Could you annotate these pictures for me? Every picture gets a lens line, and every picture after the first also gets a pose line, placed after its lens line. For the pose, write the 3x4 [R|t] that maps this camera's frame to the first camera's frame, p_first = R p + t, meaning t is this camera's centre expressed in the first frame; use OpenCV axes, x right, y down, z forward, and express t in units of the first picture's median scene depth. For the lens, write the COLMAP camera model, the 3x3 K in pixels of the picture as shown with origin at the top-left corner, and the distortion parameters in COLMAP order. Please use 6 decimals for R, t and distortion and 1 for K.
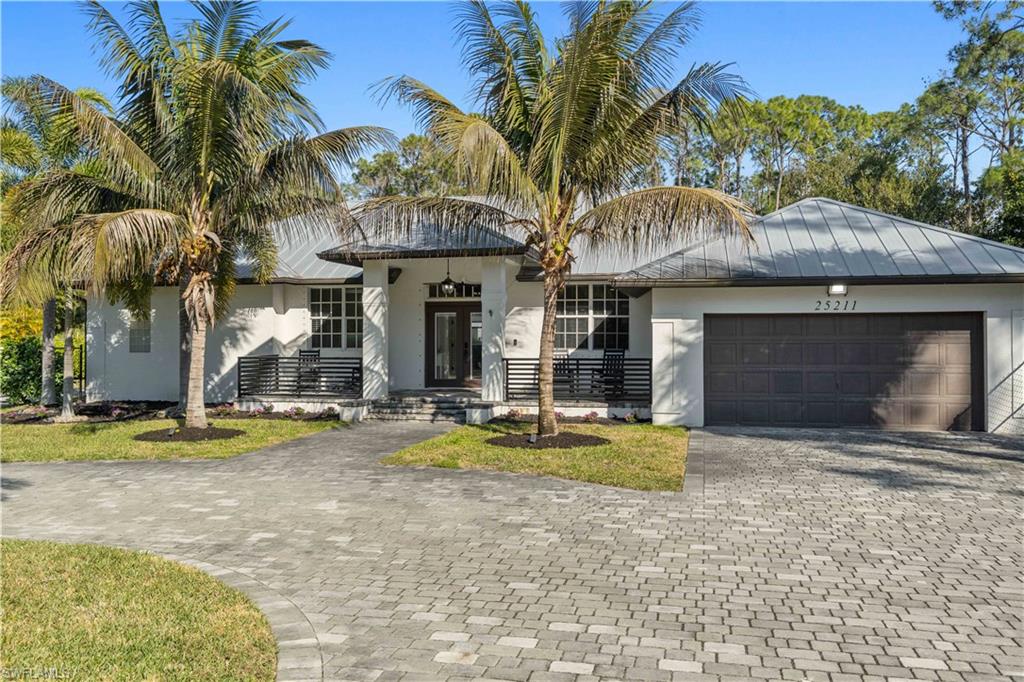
lens RADIAL K [[870.0, 0, 545.9], [0, 870.0, 346.1], [0, 0, 1]] dist [0.004609, -0.021829]
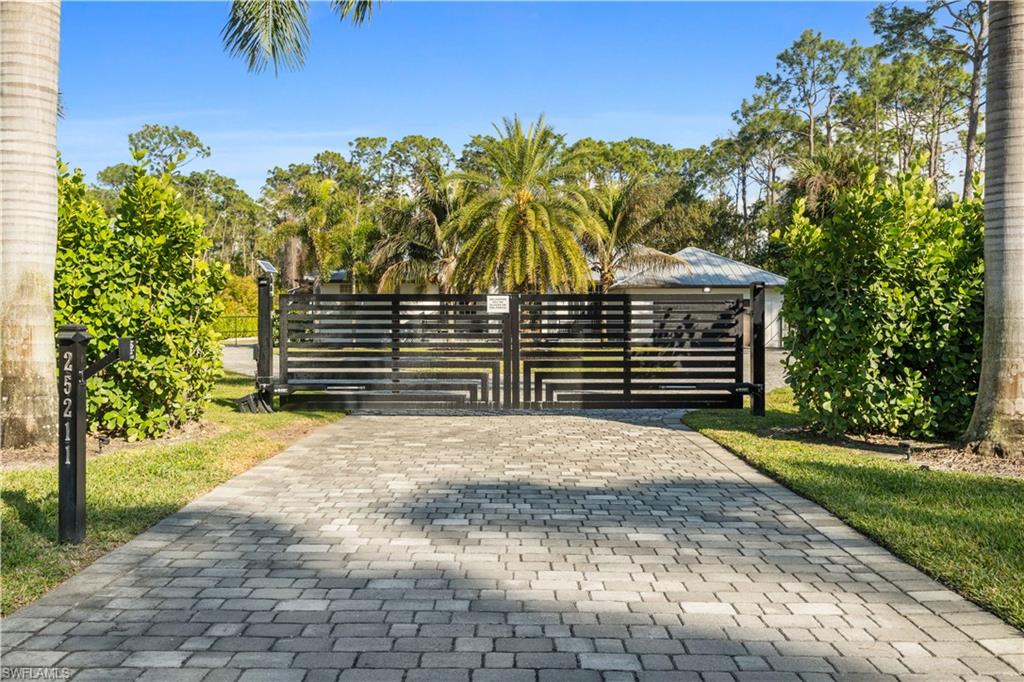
lens RADIAL K [[870.0, 0, 511.6], [0, 870.0, 343.5], [0, 0, 1]] dist [0.004609, -0.021829]
pose [[0.980626, -0.005731, 0.195805, -0.539405], [0.002465, 0.999854, 0.016923, 0.034092], [-0.195873, -0.016112, 0.980497, -1.028561]]
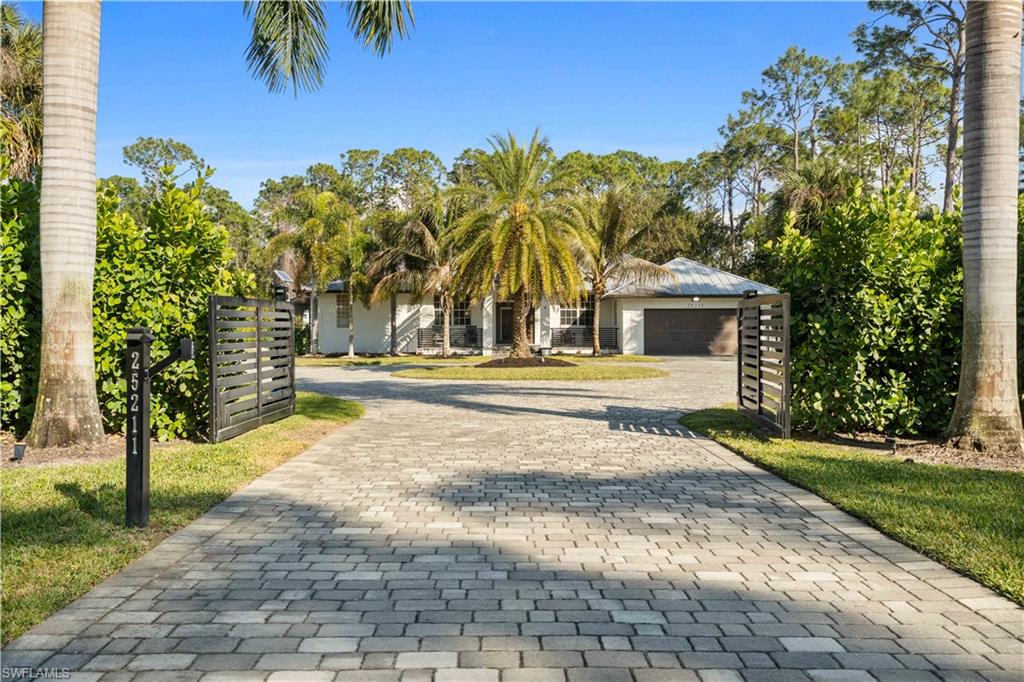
lens RADIAL K [[870.0, 0, 510.4], [0, 870.0, 342.4], [0, 0, 1]] dist [0.004609, -0.021829]
pose [[0.977528, -0.005255, 0.210738, -0.572553], [0.004752, 0.999985, 0.002893, 0.039864], [-0.210750, -0.001826, 0.977538, -1.071873]]
